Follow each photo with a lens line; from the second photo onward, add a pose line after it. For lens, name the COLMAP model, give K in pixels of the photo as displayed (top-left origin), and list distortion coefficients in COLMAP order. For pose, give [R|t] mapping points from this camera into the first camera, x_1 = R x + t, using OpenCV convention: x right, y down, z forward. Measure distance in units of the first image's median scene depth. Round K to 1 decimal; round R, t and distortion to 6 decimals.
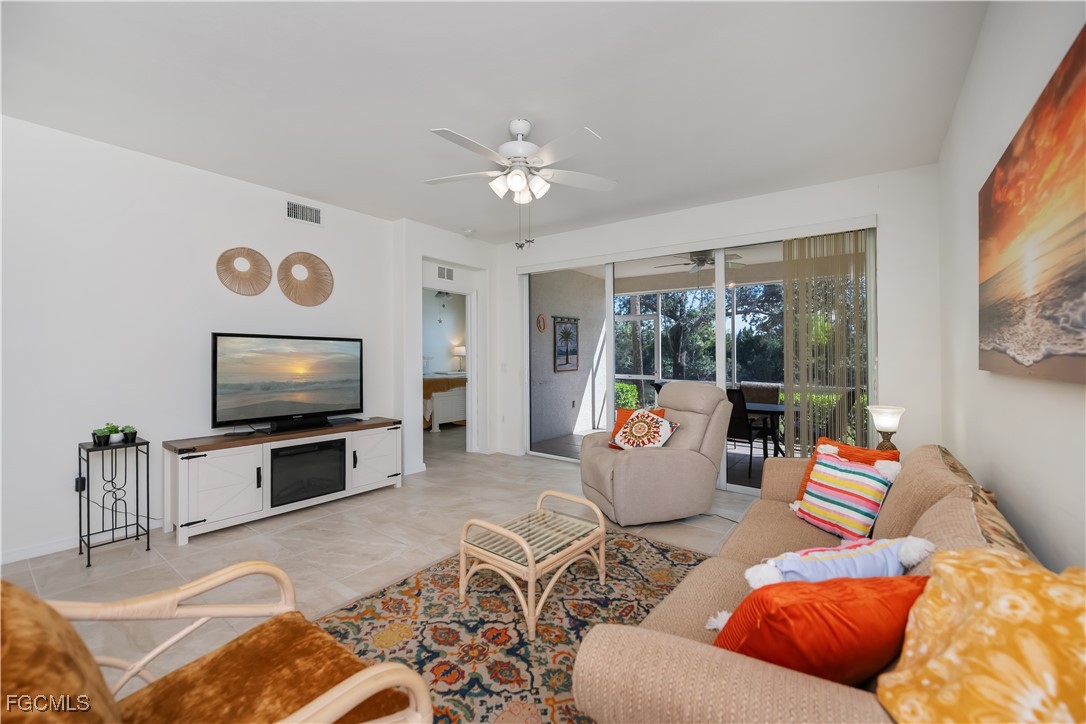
lens RADIAL K [[441.2, 0, 539.3], [0, 441.2, 353.5], [0, 0, 1]] dist [0.002765, -0.002458]
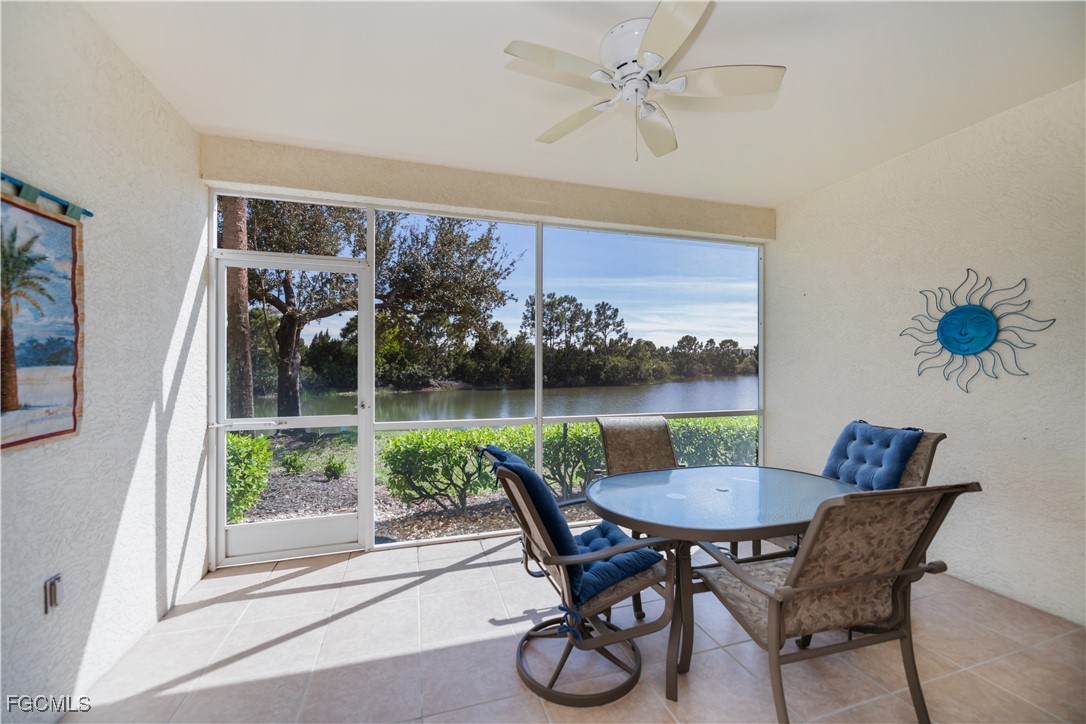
lens RADIAL K [[427.8, 0, 538.9], [0, 427.8, 358.6], [0, 0, 1]] dist [0.001493, 0.000148]
pose [[0.583290, 0.000179, 0.812264, 0.090700], [0.004545, 0.999984, -0.003484, 0.003605], [-0.812251, 0.005724, 0.583280, 1.337565]]
